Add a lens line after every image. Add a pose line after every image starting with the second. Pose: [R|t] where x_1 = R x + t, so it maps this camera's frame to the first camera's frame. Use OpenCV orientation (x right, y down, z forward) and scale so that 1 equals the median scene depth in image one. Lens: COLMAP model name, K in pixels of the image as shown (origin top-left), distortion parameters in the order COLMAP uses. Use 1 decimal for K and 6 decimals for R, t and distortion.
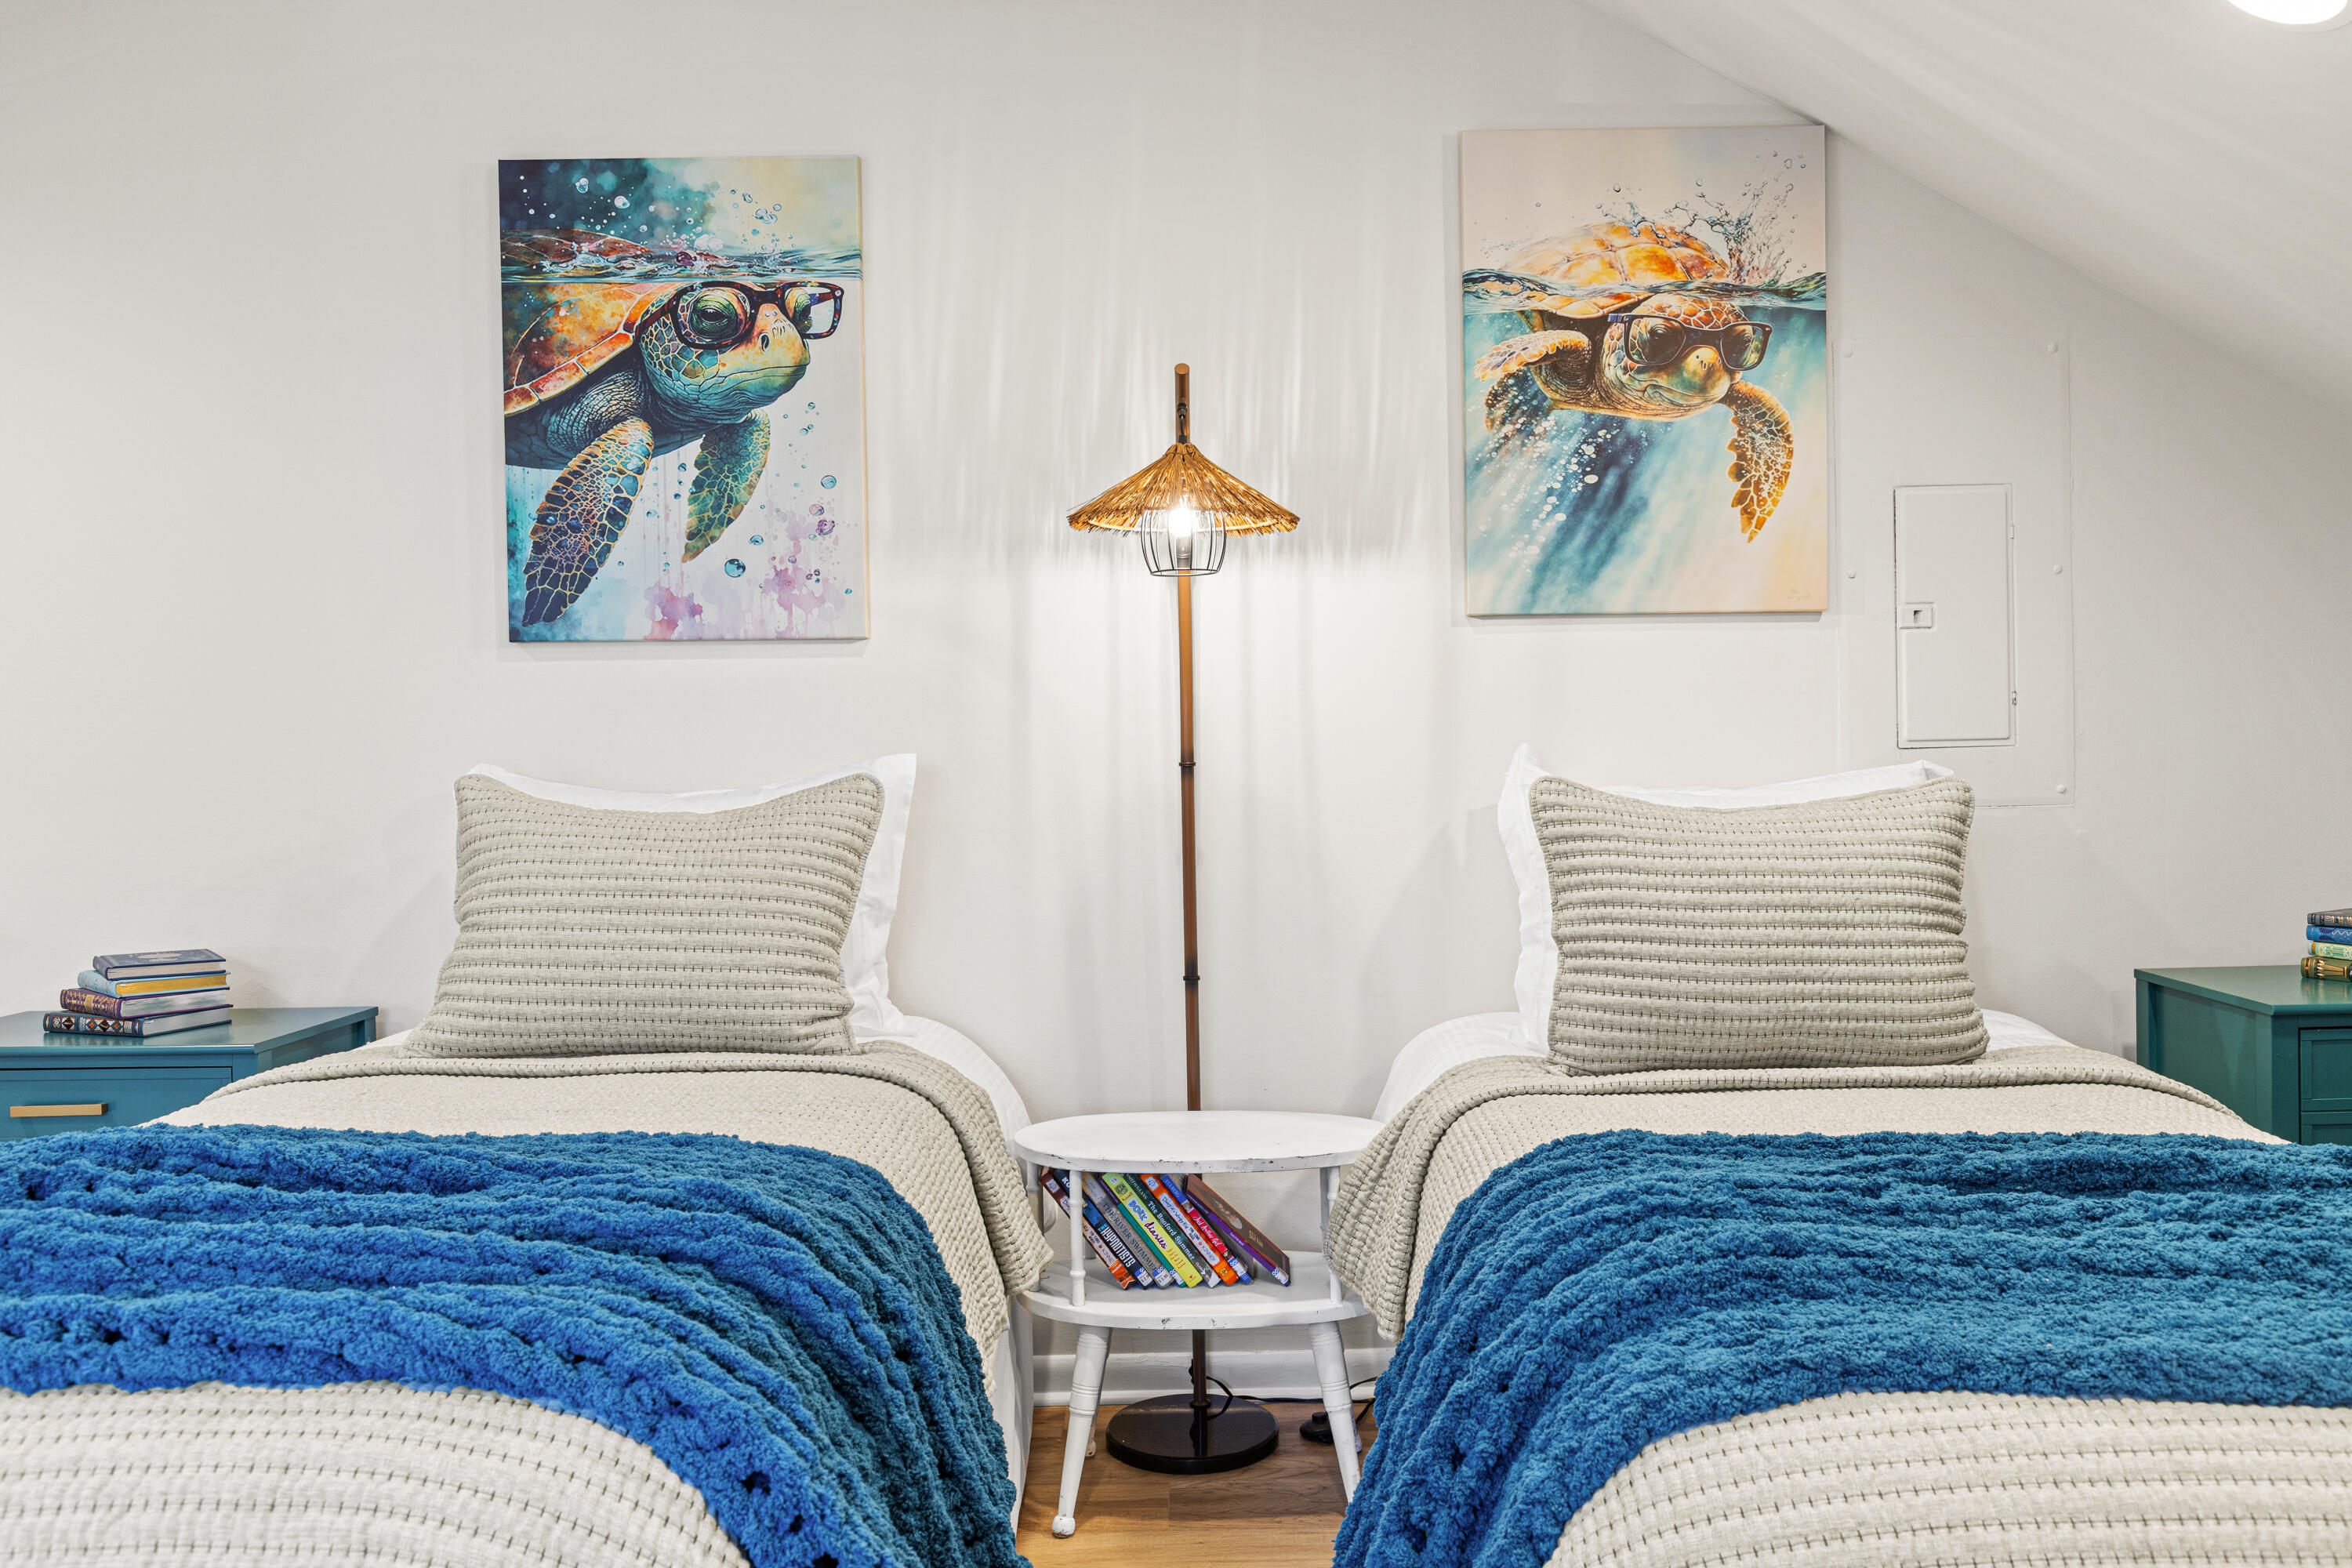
lens RADIAL K [[1902.4, 0, 1176.3], [0, 1902.4, 774.3], [0, 0, 1]] dist [0.017397, 0.001031]
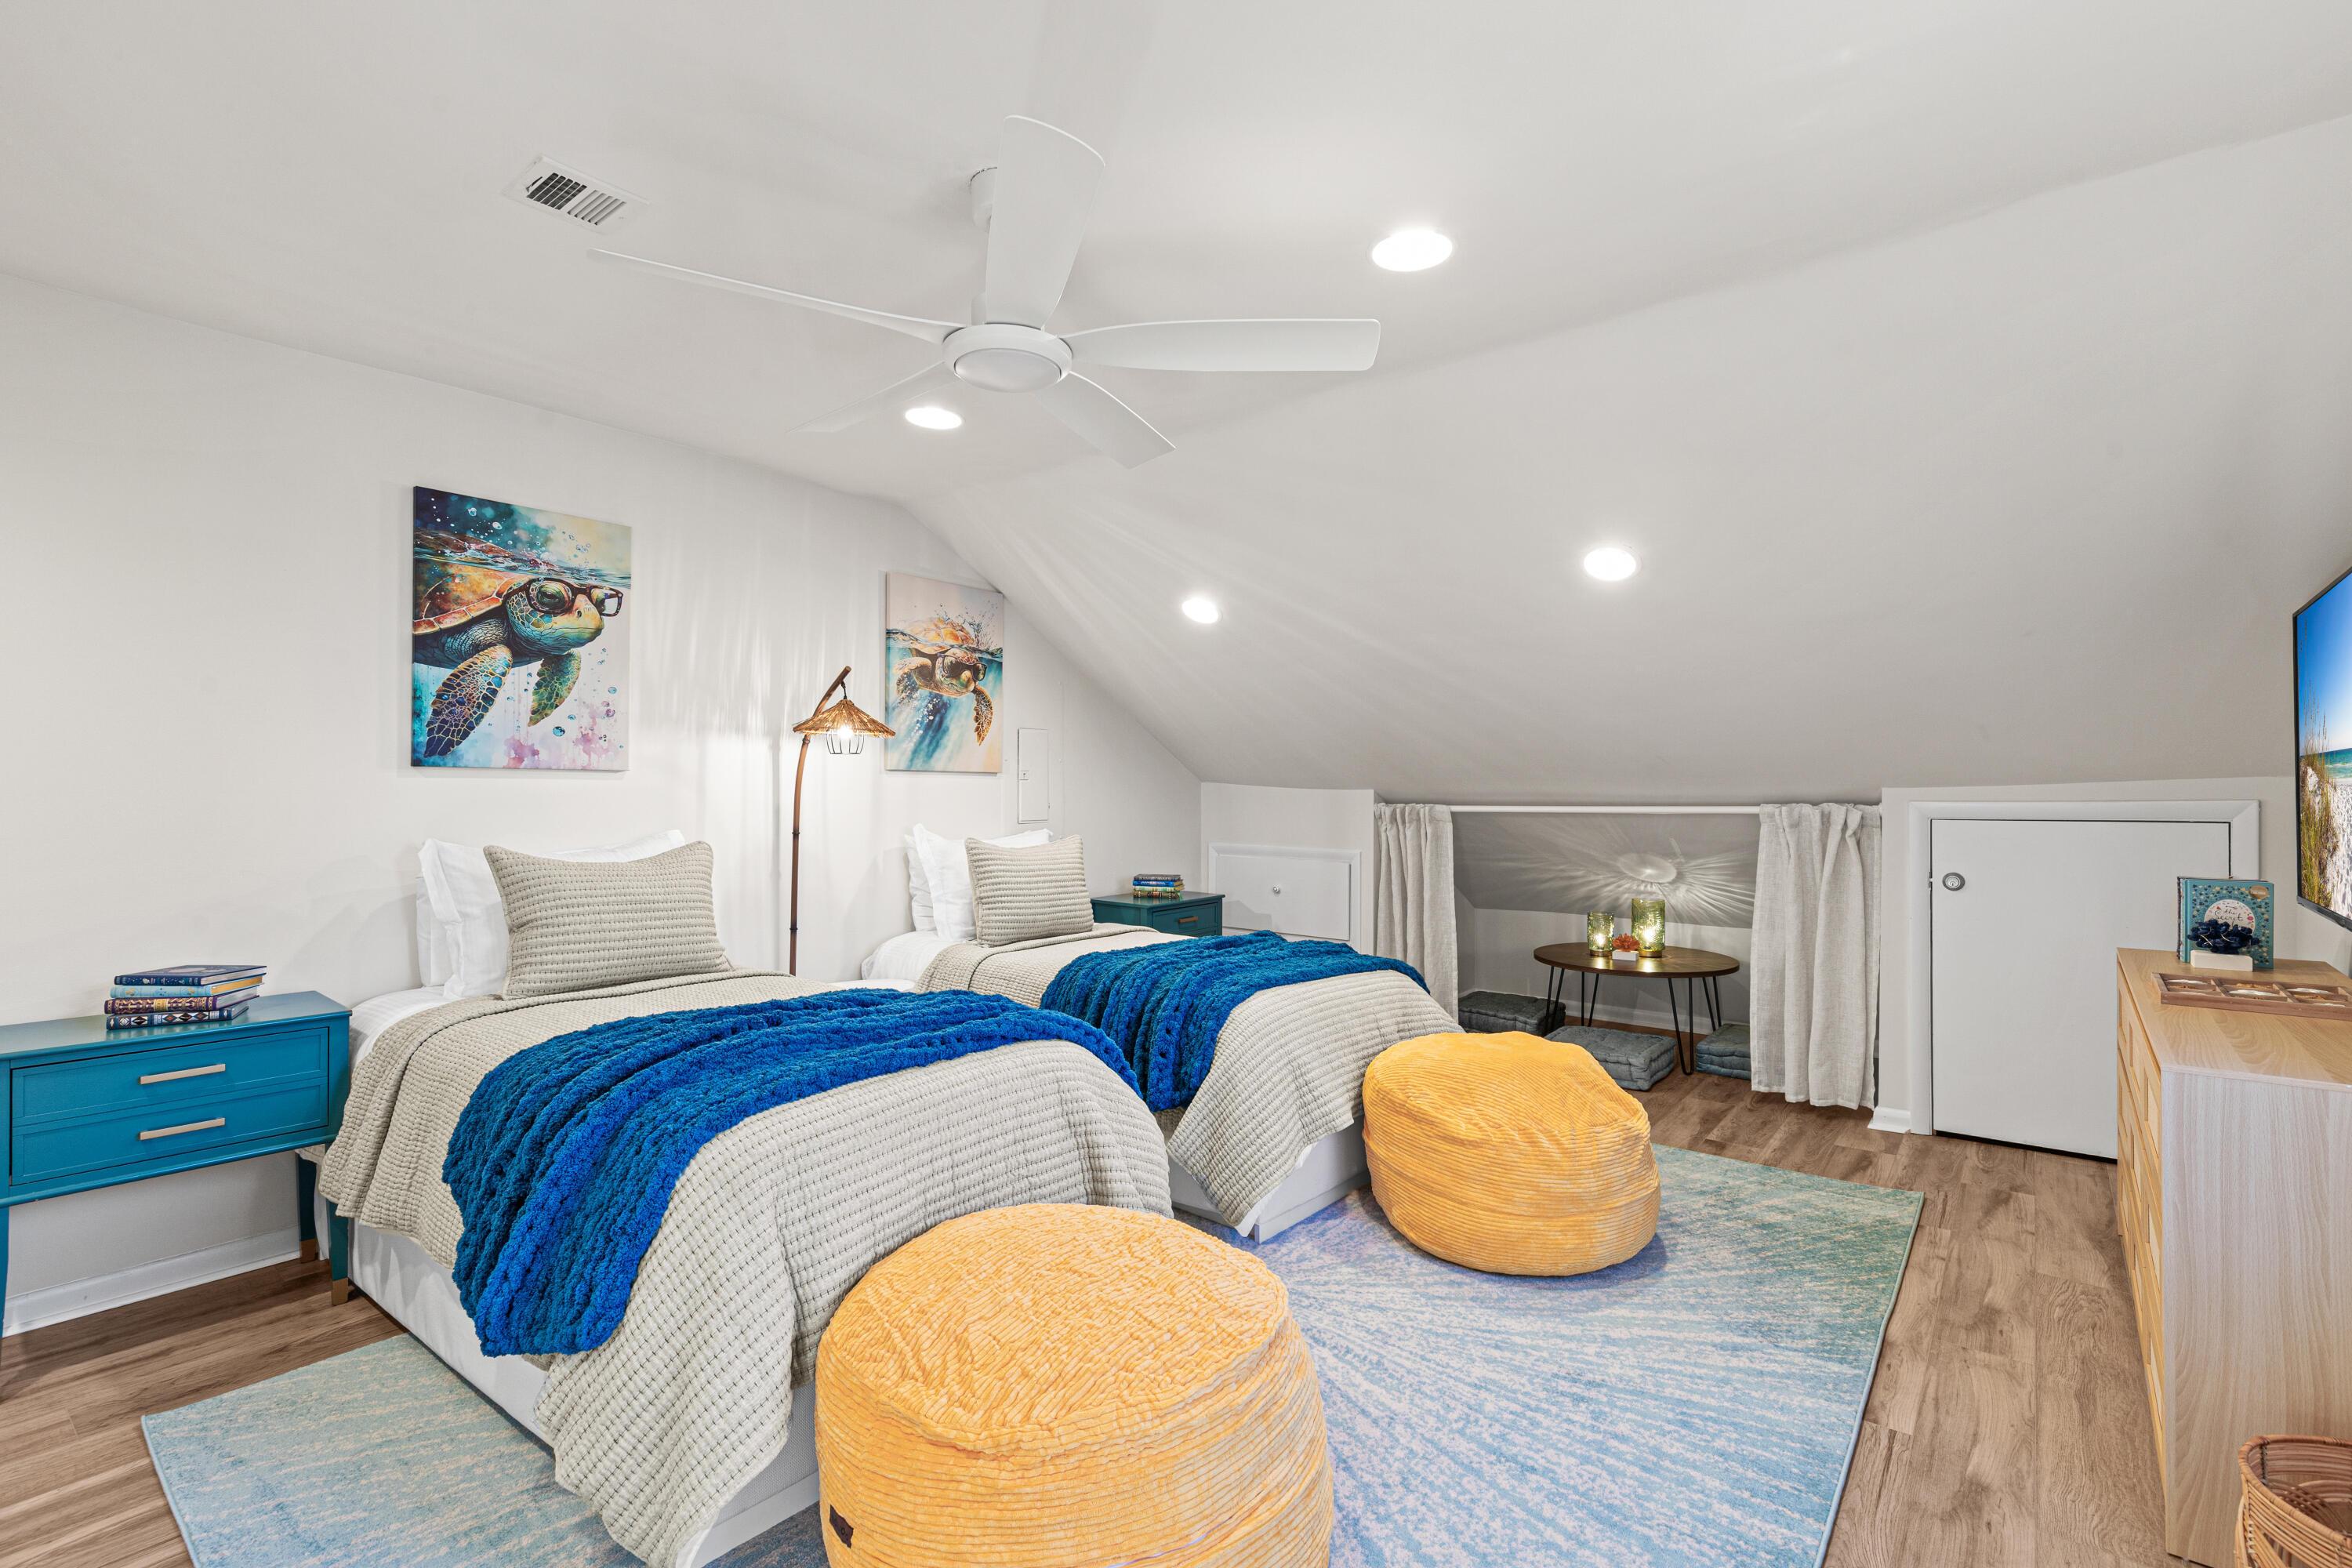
lens RADIAL K [[1076.0, 0, 1175.0], [0, 1076.0, 801.4], [0, 0, 1]] dist [0.004635, 0.000131]
pose [[0.620796, 0.009948, 0.783909, -0.689295], [0.001361, 0.999904, -0.013767, -0.023924], [-0.783971, 0.009613, 0.620723, -0.134272]]
